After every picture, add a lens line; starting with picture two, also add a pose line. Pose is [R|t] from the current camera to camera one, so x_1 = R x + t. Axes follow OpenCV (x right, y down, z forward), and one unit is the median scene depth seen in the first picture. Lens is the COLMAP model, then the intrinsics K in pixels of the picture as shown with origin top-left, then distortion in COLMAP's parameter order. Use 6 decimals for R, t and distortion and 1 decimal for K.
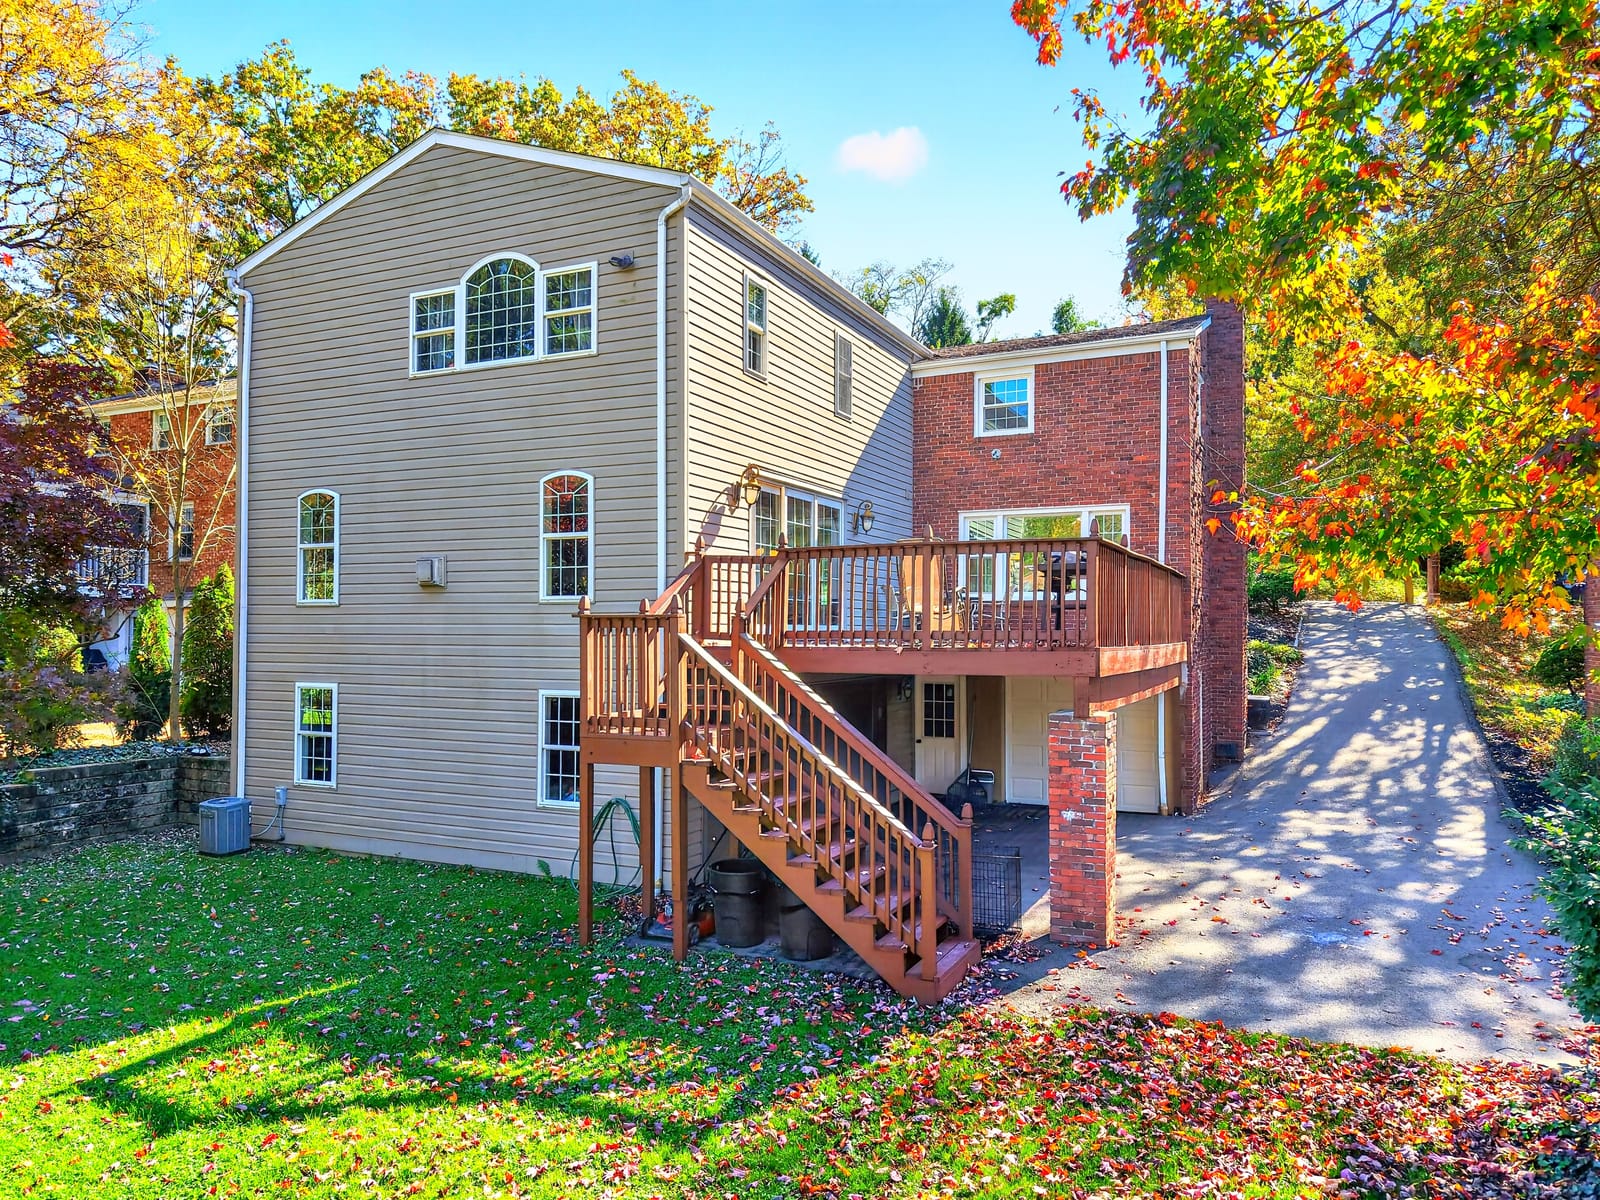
lens RADIAL K [[1076.2, 0, 803.4], [0, 1076.2, 596.7], [0, 0, 1]] dist [0.045427, -0.045735]
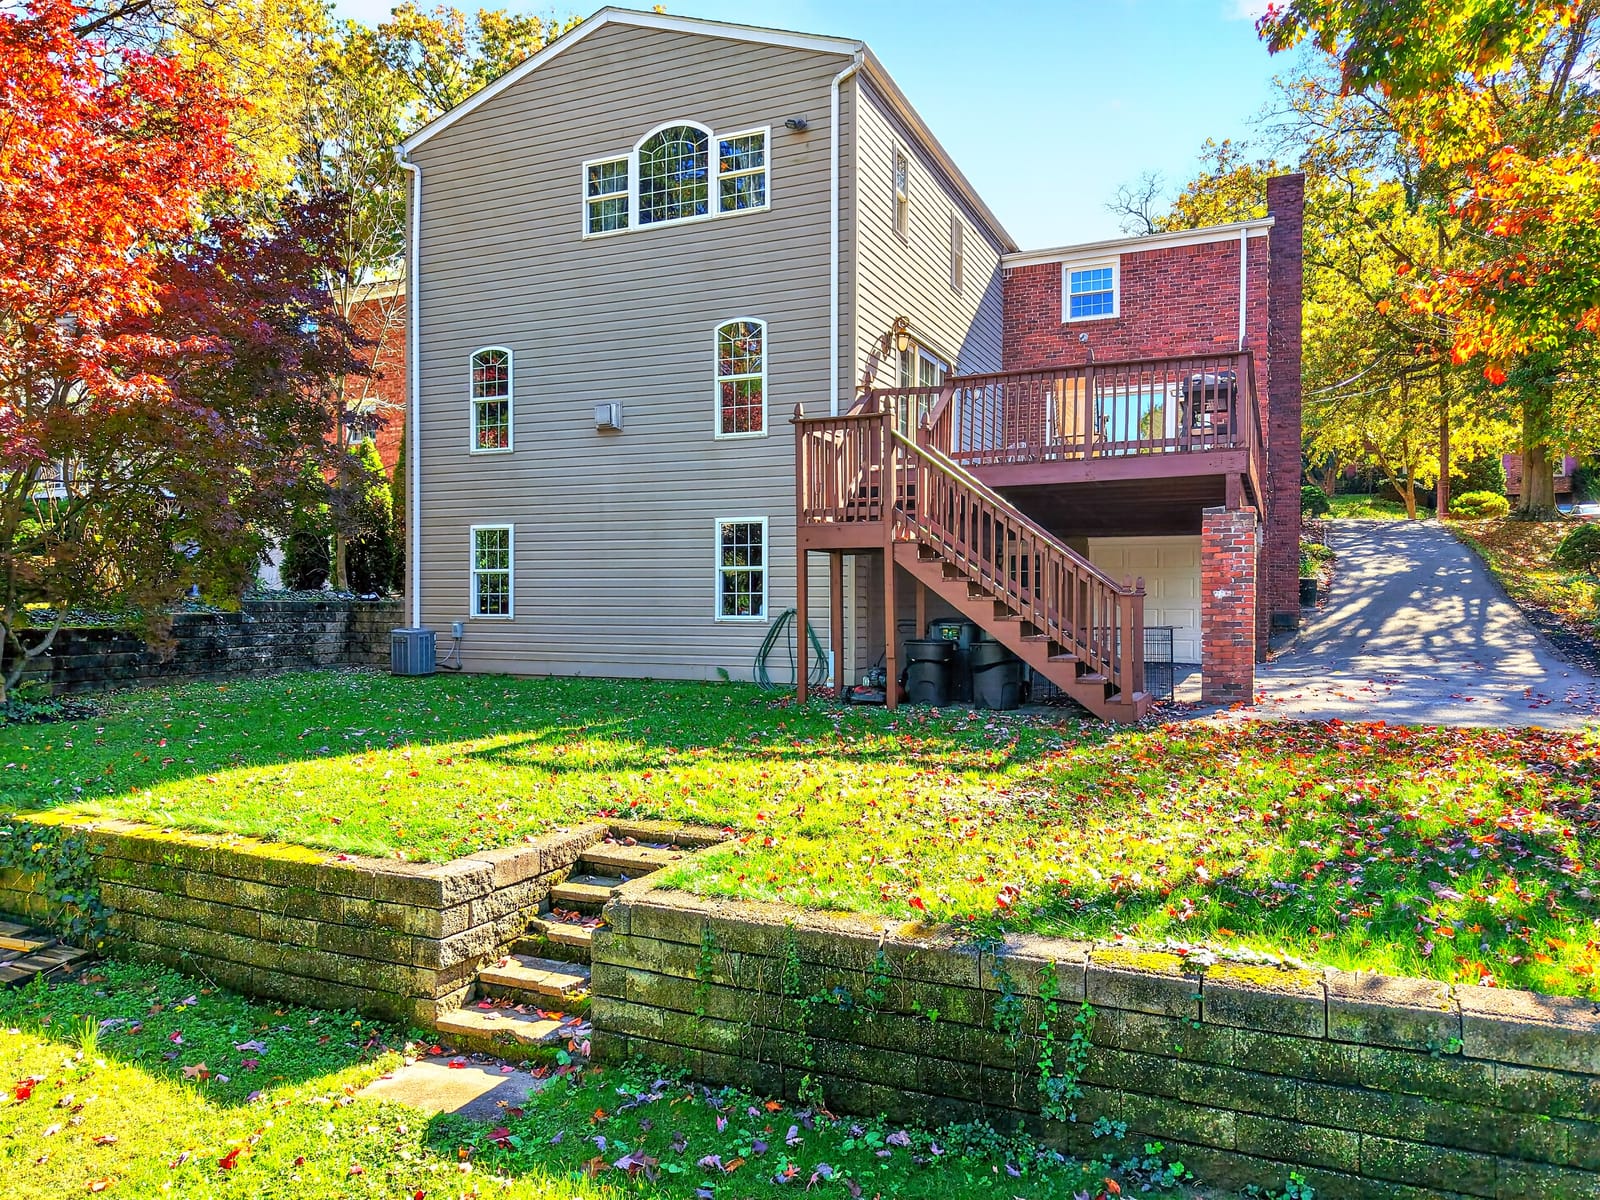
lens RADIAL K [[1076.2, 0, 801.9], [0, 1076.2, 596.1], [0, 0, 1]] dist [0.045427, -0.045735]
pose [[0.999769, 0.000239, 0.021475, -0.169096], [-0.000825, 0.999627, 0.027304, 0.129546], [-0.021461, -0.027316, 0.999396, -0.108829]]
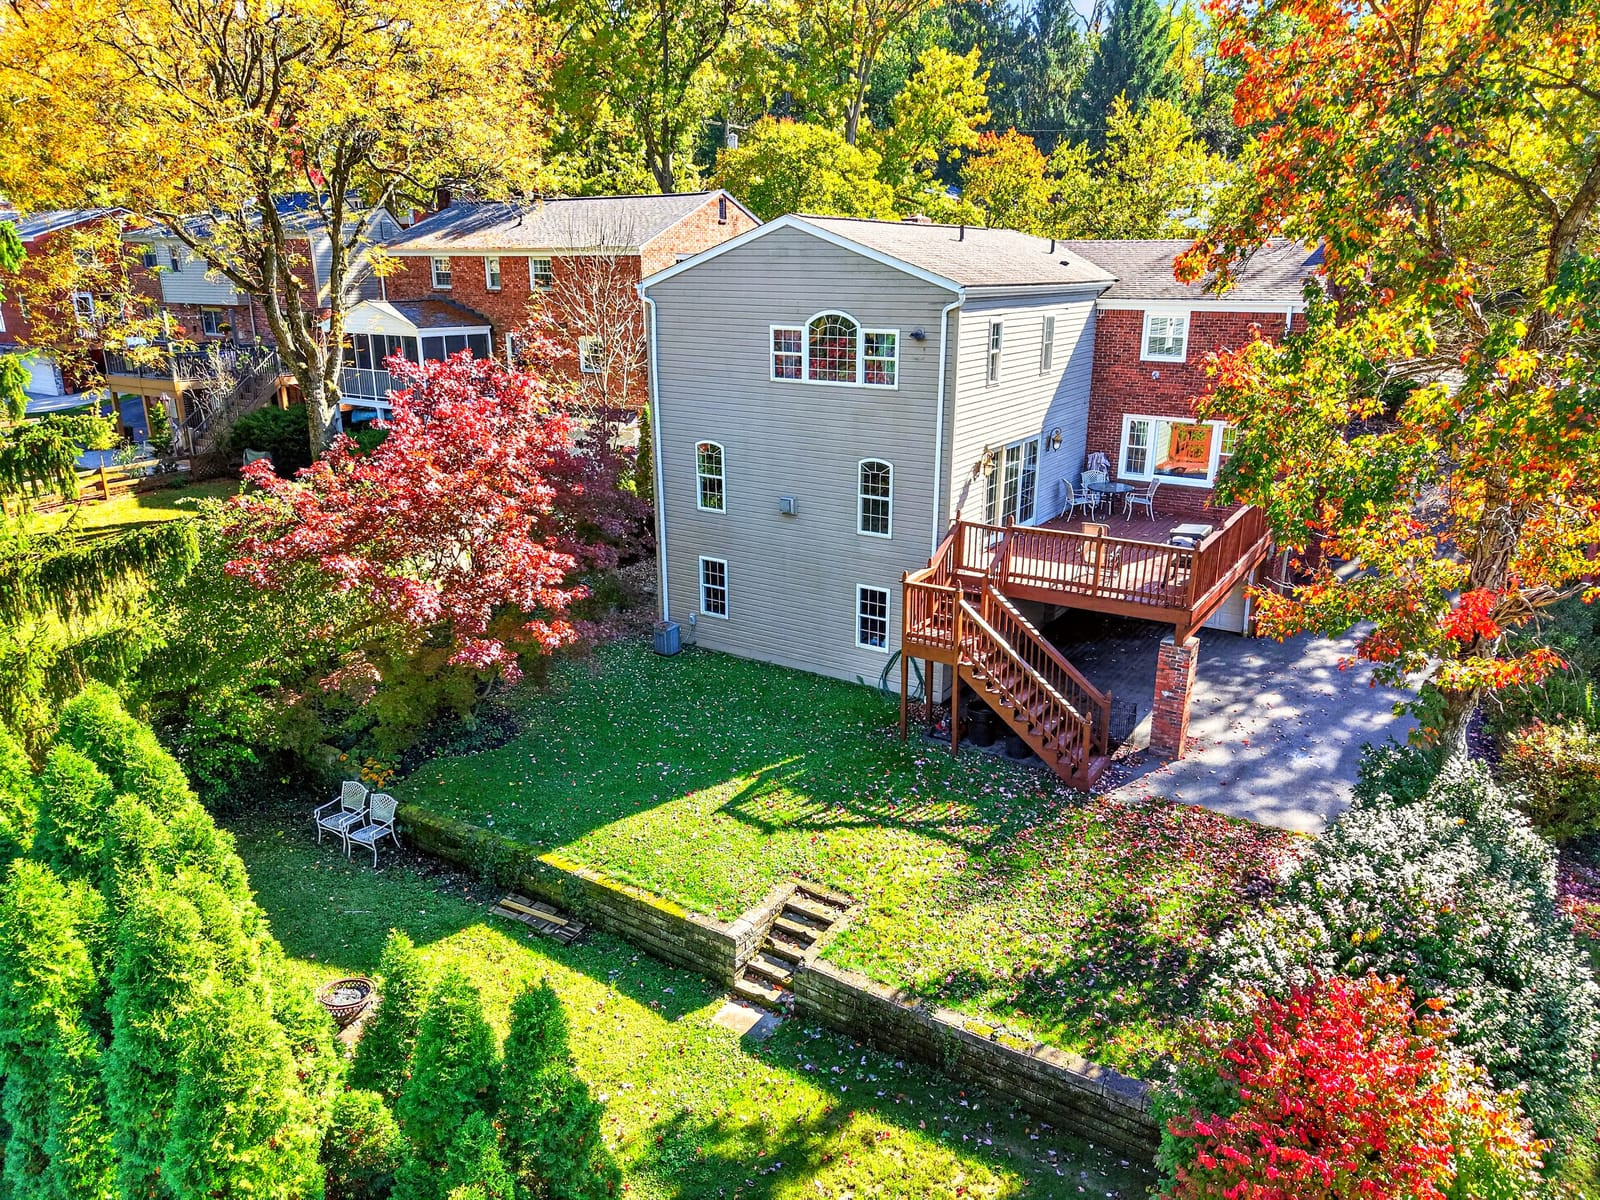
lens RADIAL K [[1076.2, 0, 795.4], [0, 1076.2, 592.8], [0, 0, 1]] dist [0.045427, -0.045735]
pose [[0.991008, 0.038516, -0.128138, -0.115352], [0.004262, 0.948098, 0.317949, -0.416762], [0.133734, -0.315636, 0.939409, -0.584410]]
